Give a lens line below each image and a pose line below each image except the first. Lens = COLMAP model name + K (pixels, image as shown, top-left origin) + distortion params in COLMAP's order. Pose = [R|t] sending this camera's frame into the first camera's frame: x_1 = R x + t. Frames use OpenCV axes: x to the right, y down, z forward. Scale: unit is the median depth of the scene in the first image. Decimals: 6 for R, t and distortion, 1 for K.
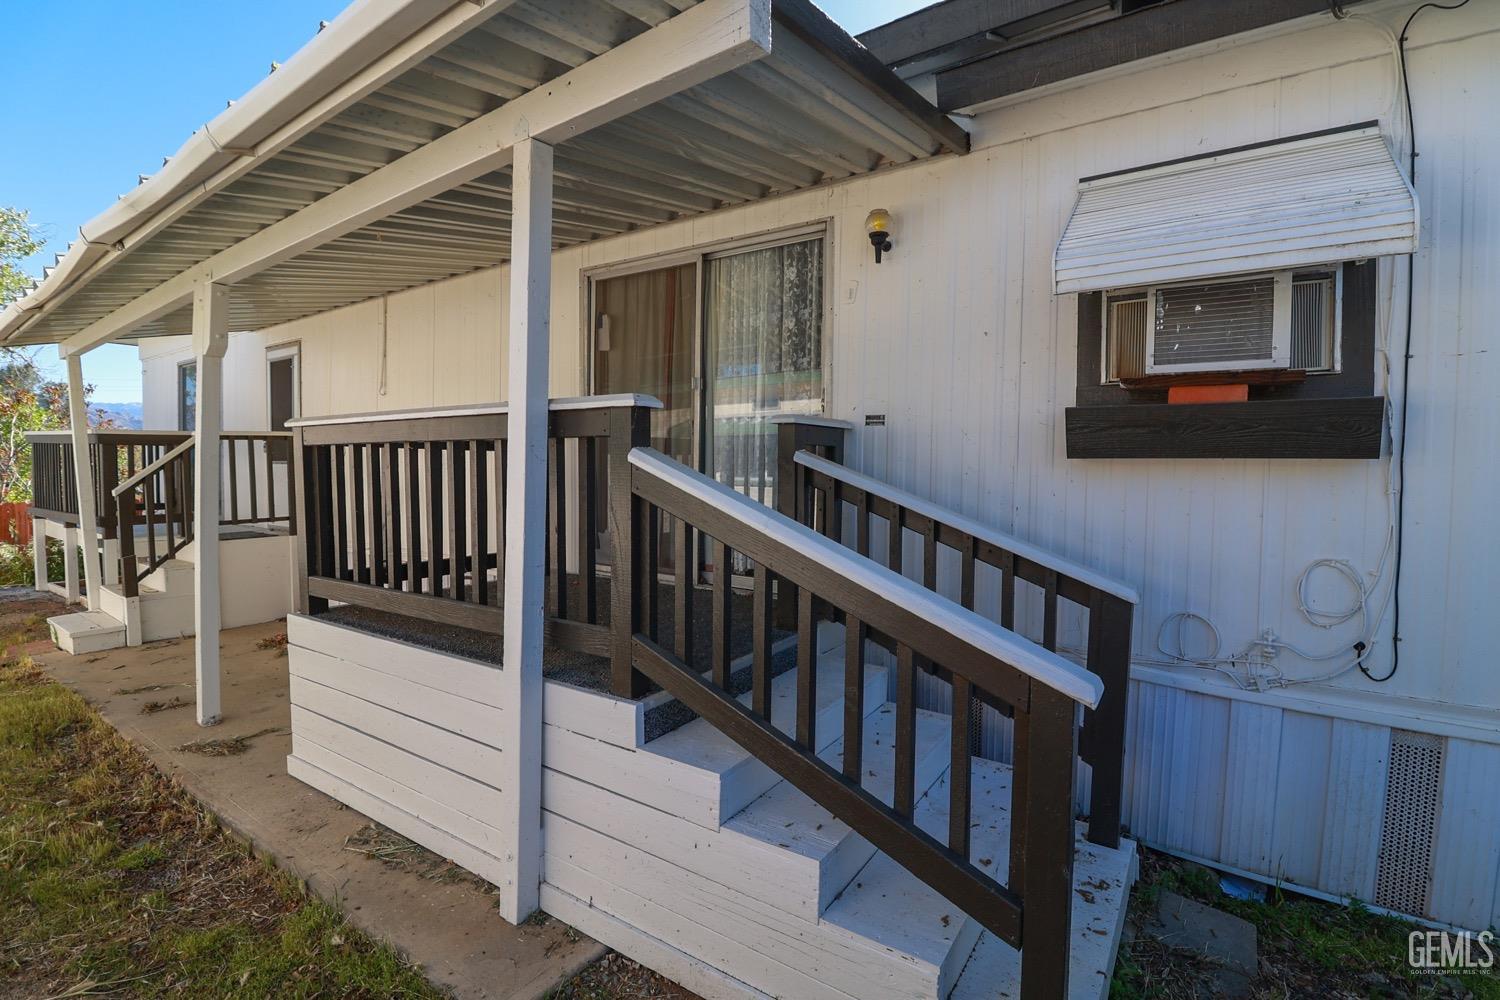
lens RADIAL K [[686.3, 0, 754.8], [0, 686.3, 497.1], [0, 0, 1]] dist [-0.004878, -0.010494]
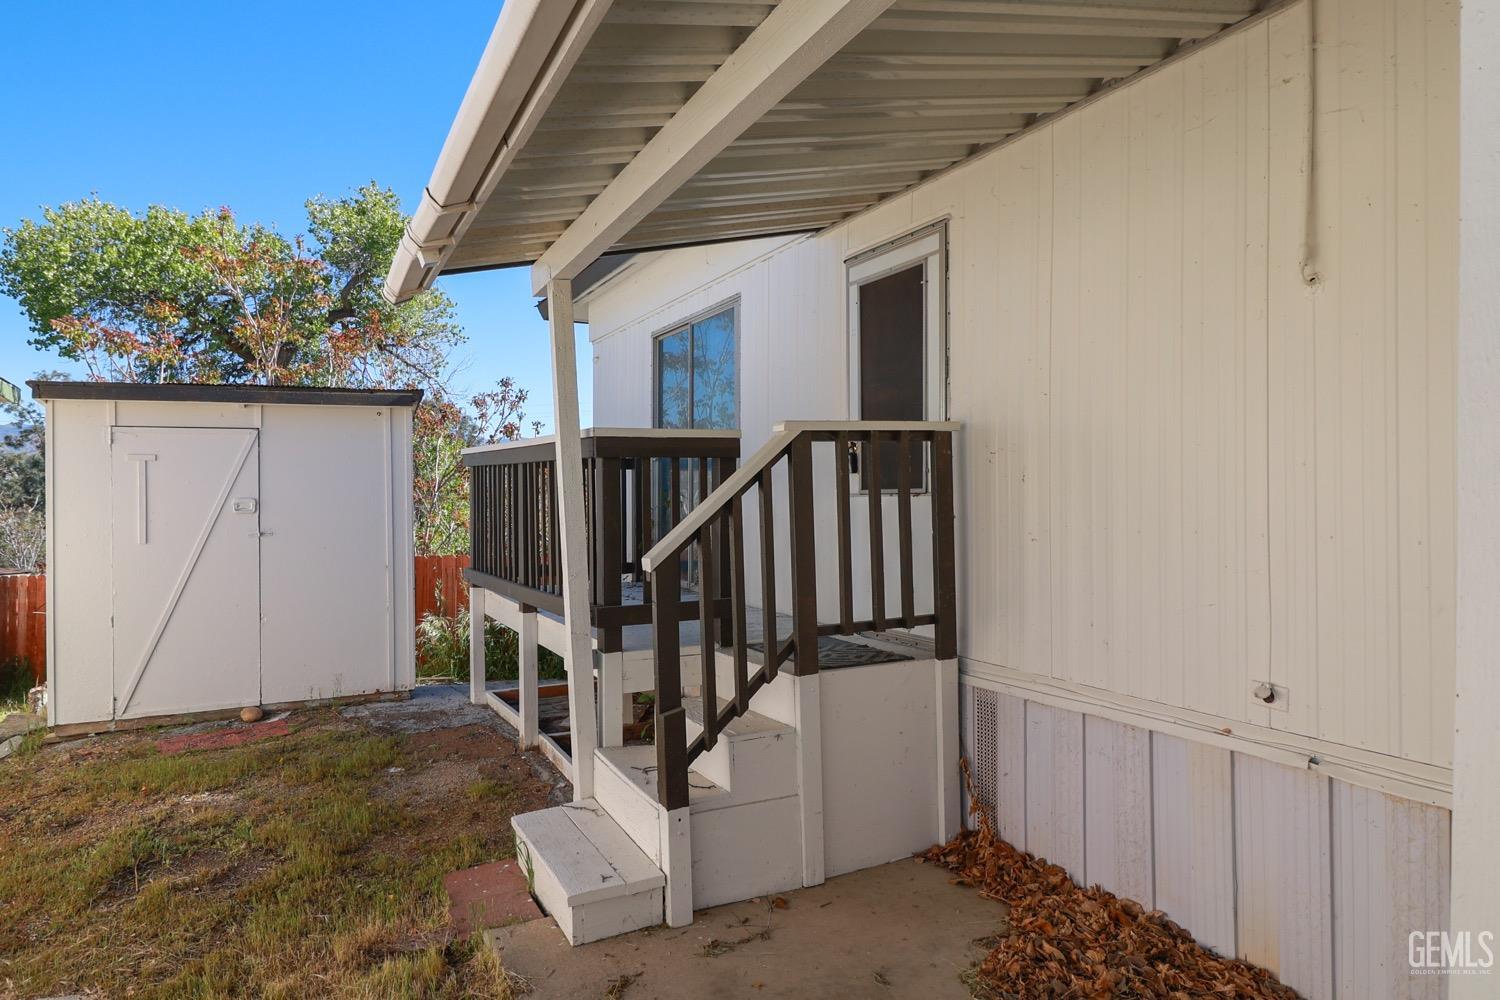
lens RADIAL K [[918.3, 0, 753.4], [0, 918.3, 497.5], [0, 0, 1]] dist [0.022854, -0.005804]
pose [[0.882779, -0.011061, -0.469658, -1.306870], [-0.010224, 0.999034, -0.042746, -0.051518], [0.469677, 0.042537, 0.881813, 1.089602]]
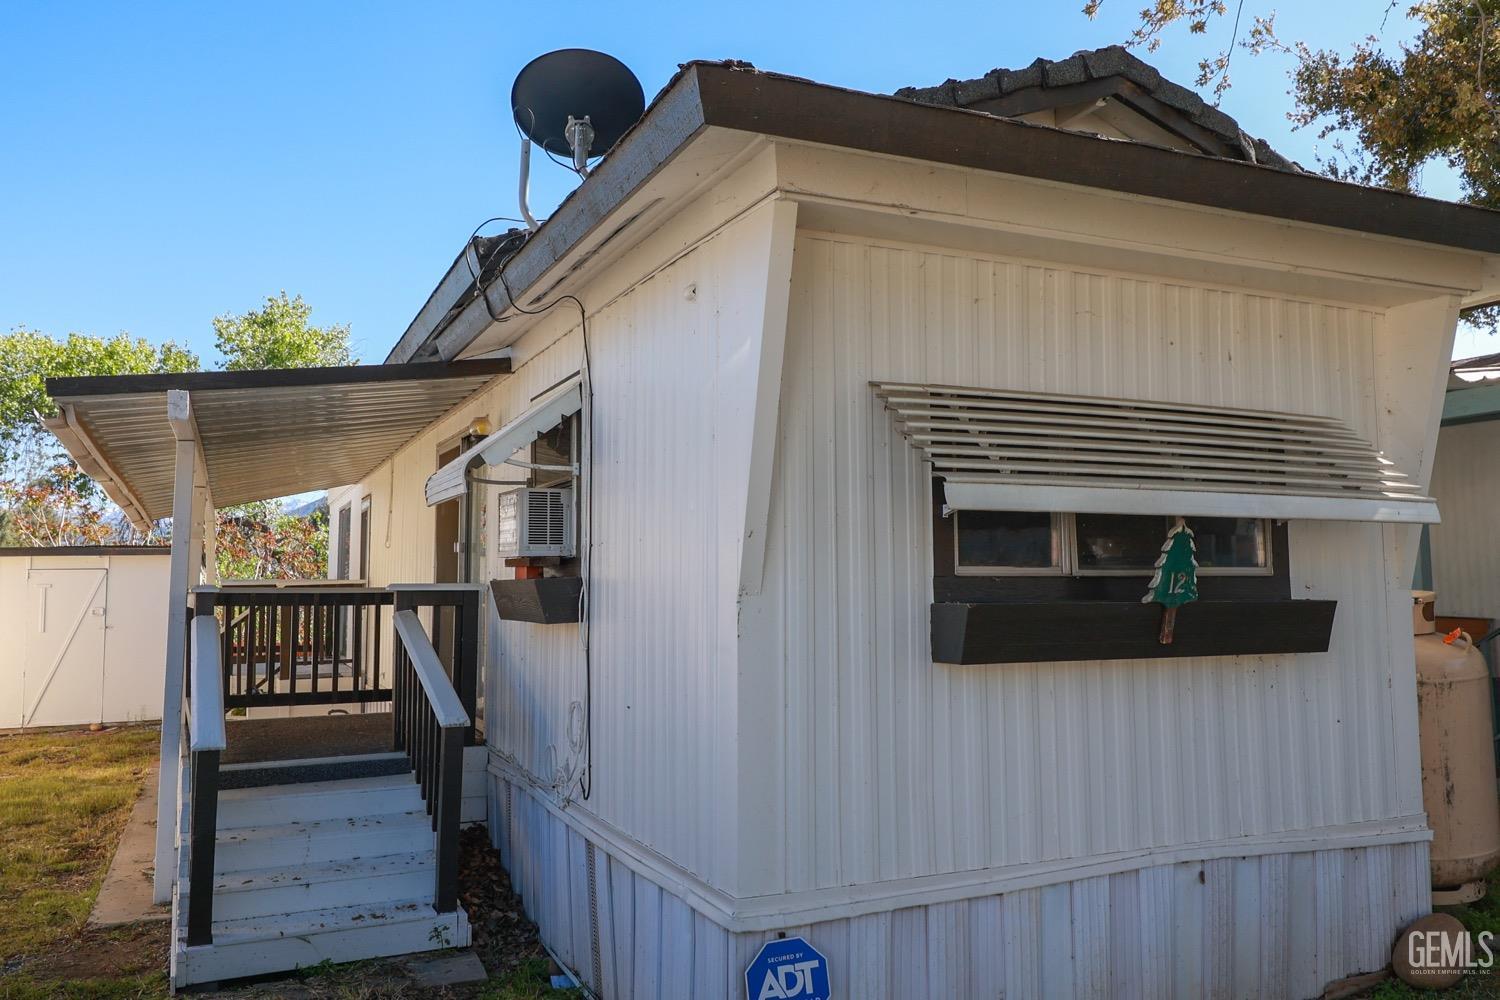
lens RADIAL K [[1153.8, 0, 748.8], [0, 1153.8, 503.9], [0, 0, 1]] dist [0.023418, 0.004750]
pose [[0.858522, -0.049037, -0.510426, 2.021721], [-0.011305, 0.993365, -0.114447, -0.030956], [0.512652, 0.104026, 0.852271, -0.651939]]
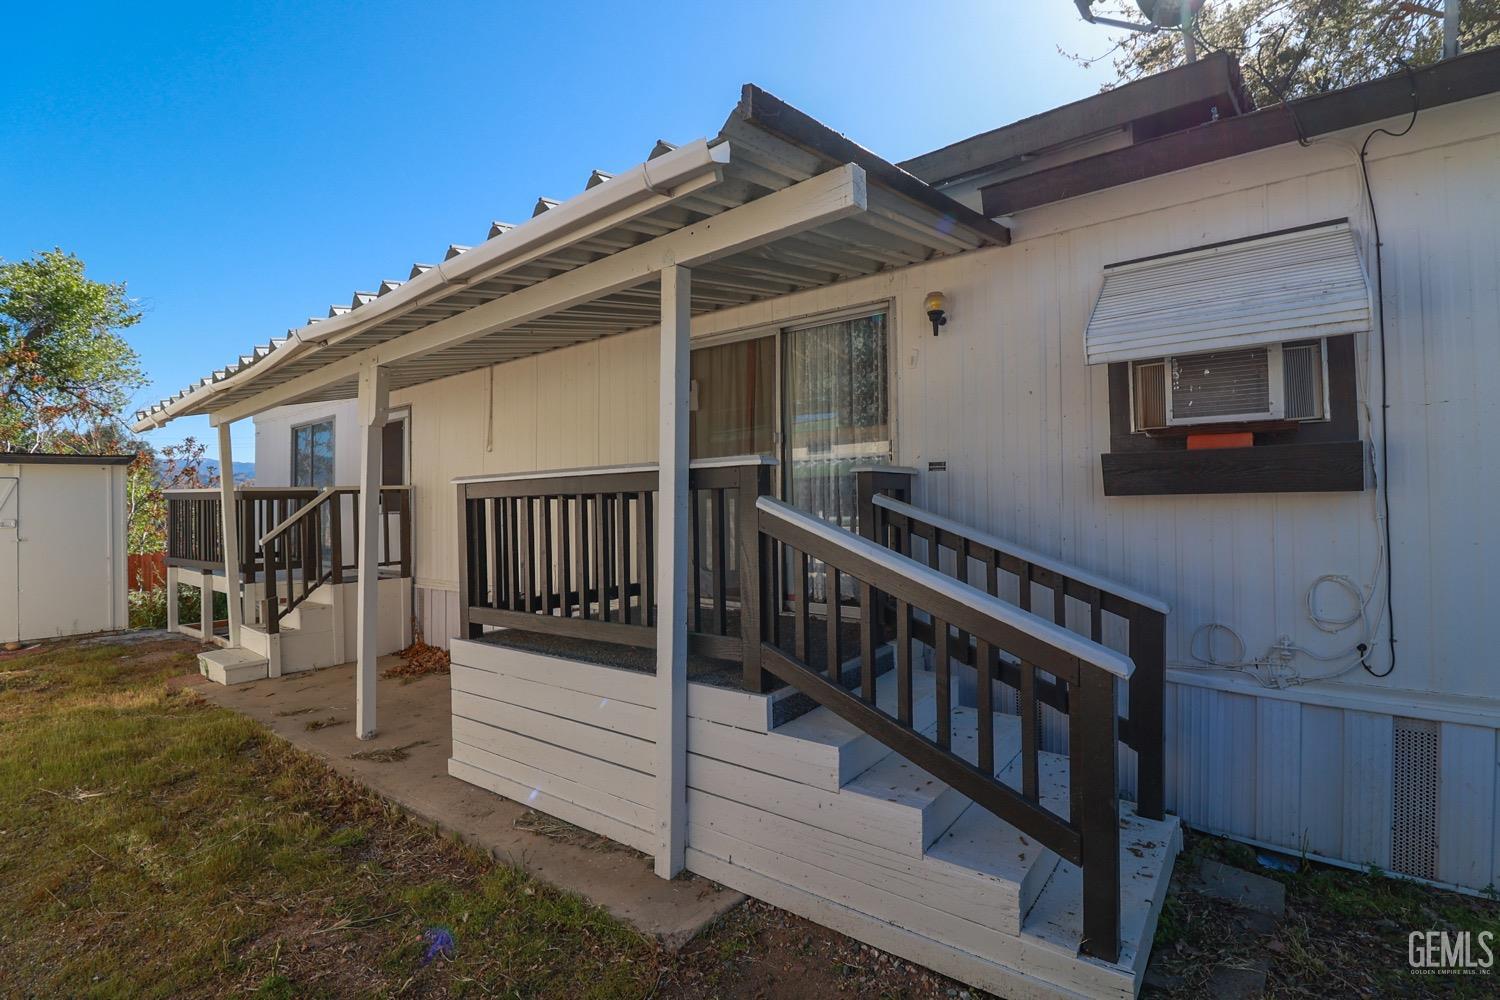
lens RADIAL K [[686.3, 0, 757.2], [0, 686.3, 496.4], [0, 0, 1]] dist [-0.004878, -0.010494]
pose [[0.998315, -0.022894, -0.053317, -0.092222], [0.019674, 0.997995, -0.060164, 0.004910], [0.054588, 0.059013, 0.996764, -0.240671]]
